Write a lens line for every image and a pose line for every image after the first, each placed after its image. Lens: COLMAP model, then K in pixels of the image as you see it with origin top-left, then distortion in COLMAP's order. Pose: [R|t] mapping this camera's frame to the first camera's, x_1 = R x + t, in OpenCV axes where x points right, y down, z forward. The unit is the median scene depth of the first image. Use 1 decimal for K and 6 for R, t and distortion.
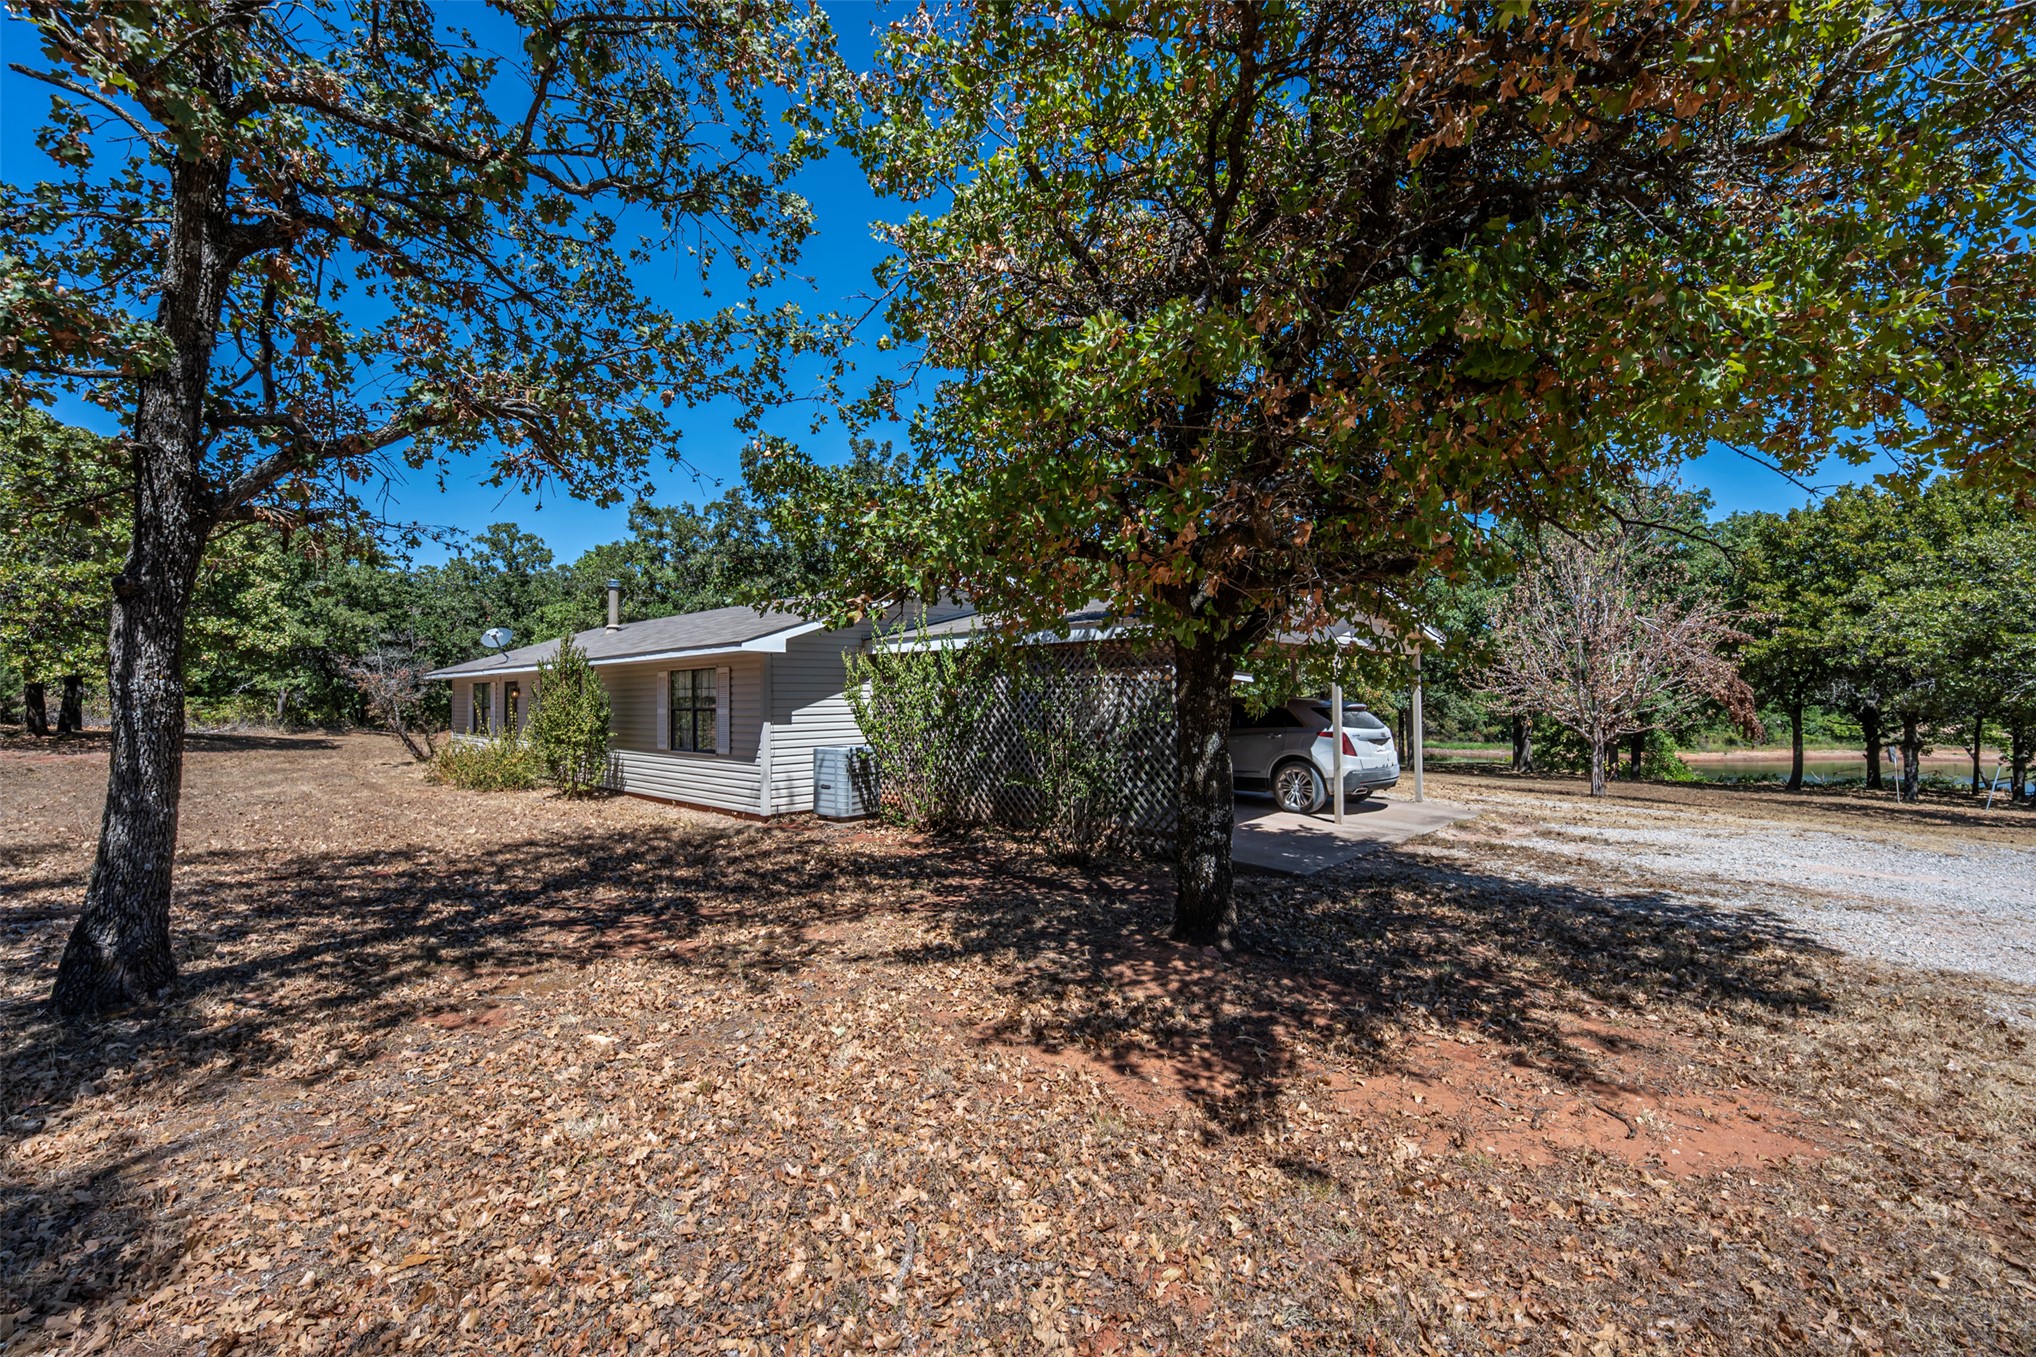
lens RADIAL K [[816.2, 0, 1019.2], [0, 816.2, 687.3], [0, 0, 1]] dist [-0.016933, -0.000003]
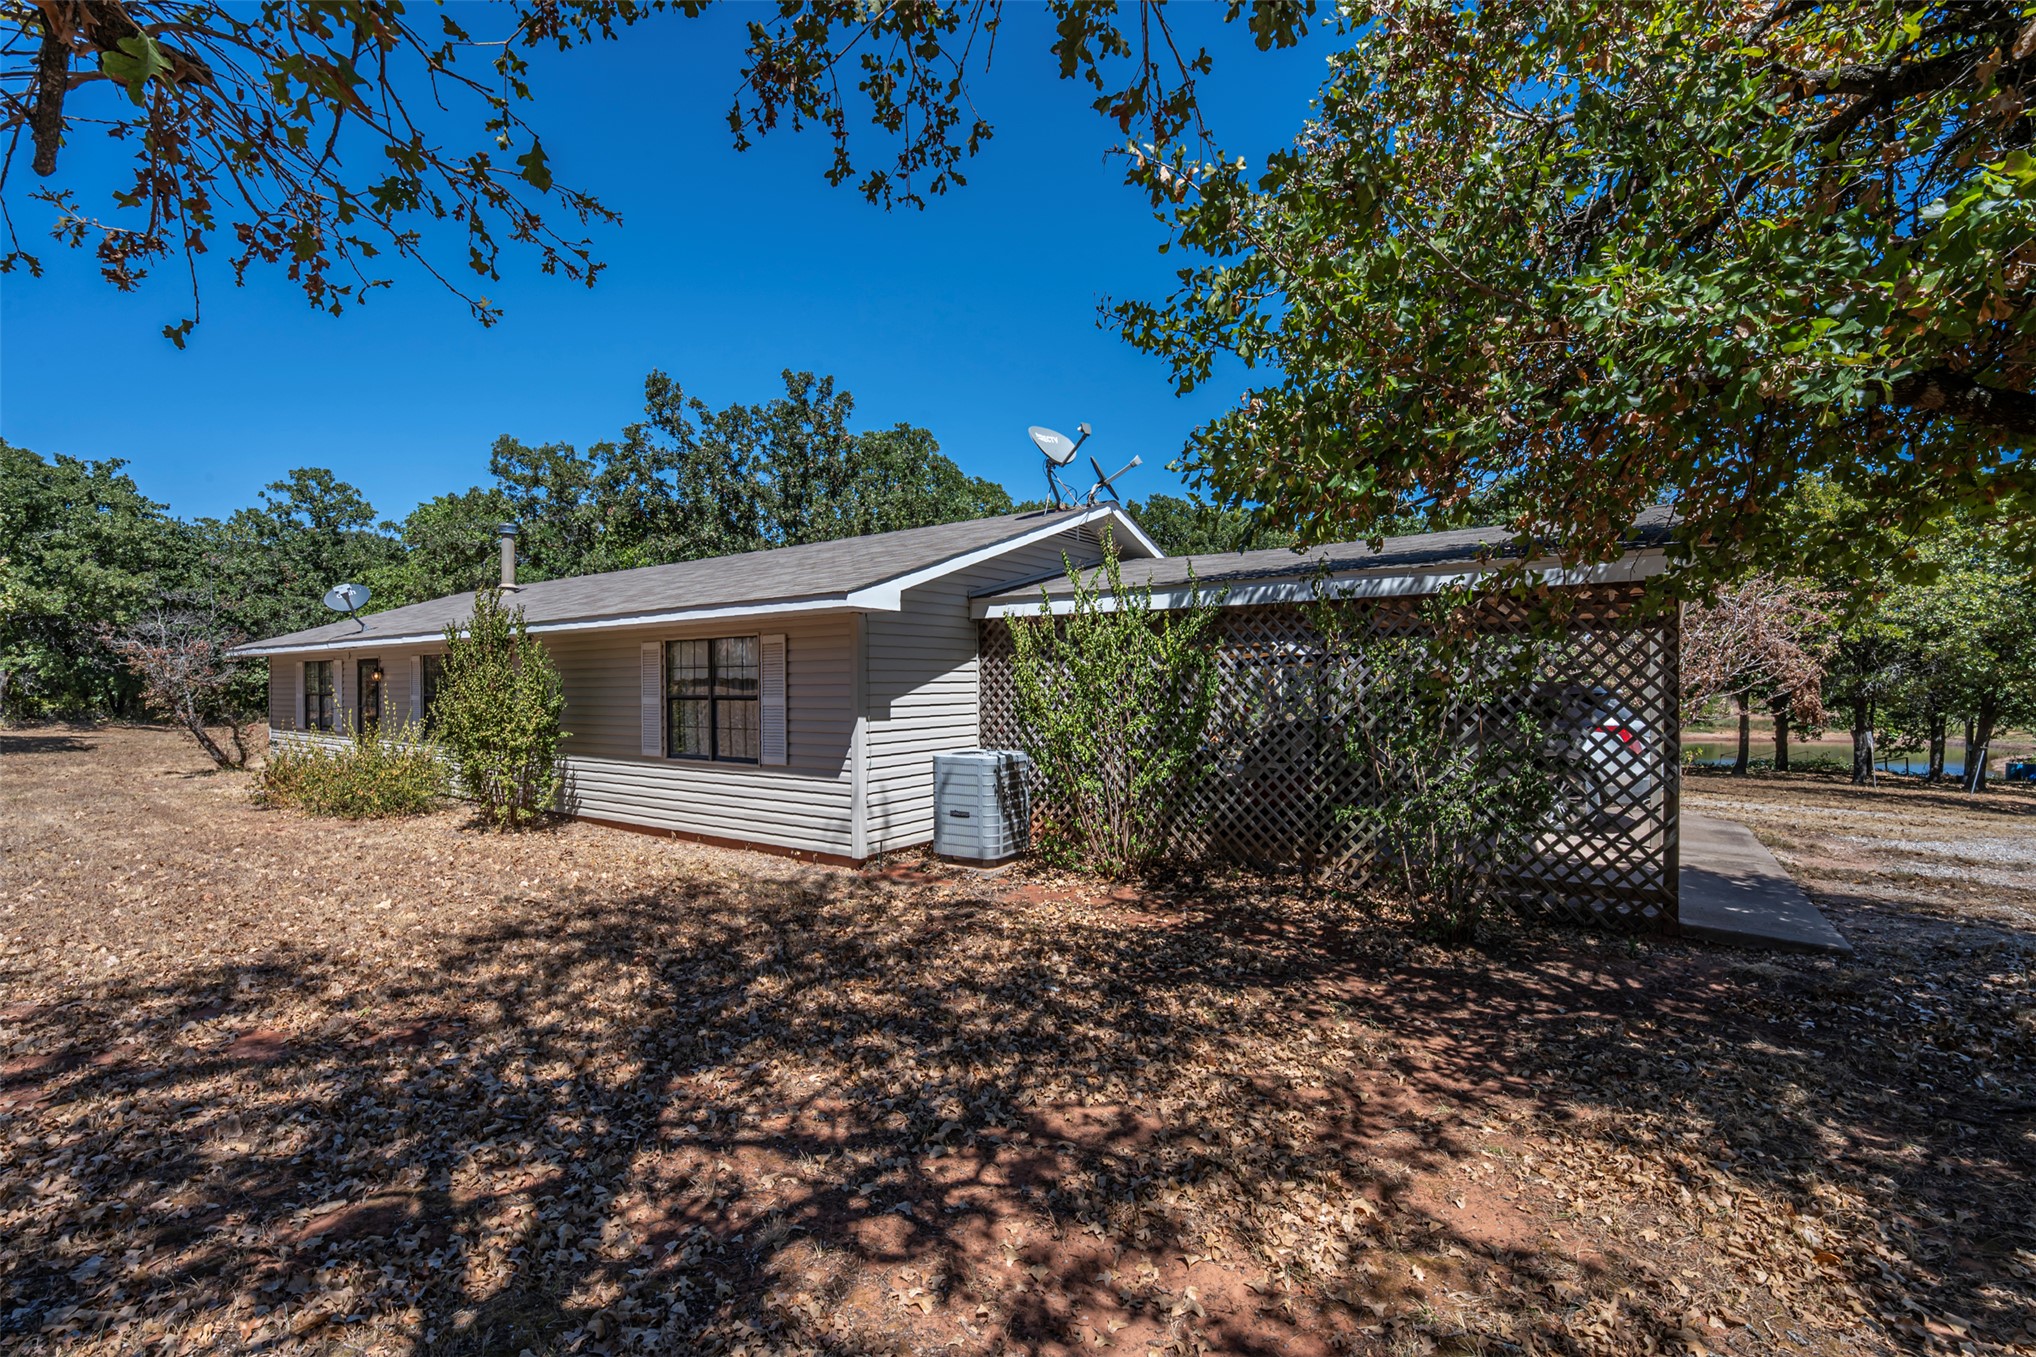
lens RADIAL K [[846.6, 0, 1006.4], [0, 846.6, 686.5], [0, 0, 1]] dist [-0.018768, 0.002694]
pose [[0.990046, -0.000341, 0.140745, -0.184666], [-0.002161, 0.999842, 0.017620, 0.003464], [-0.140729, -0.017749, 0.989889, 0.195587]]
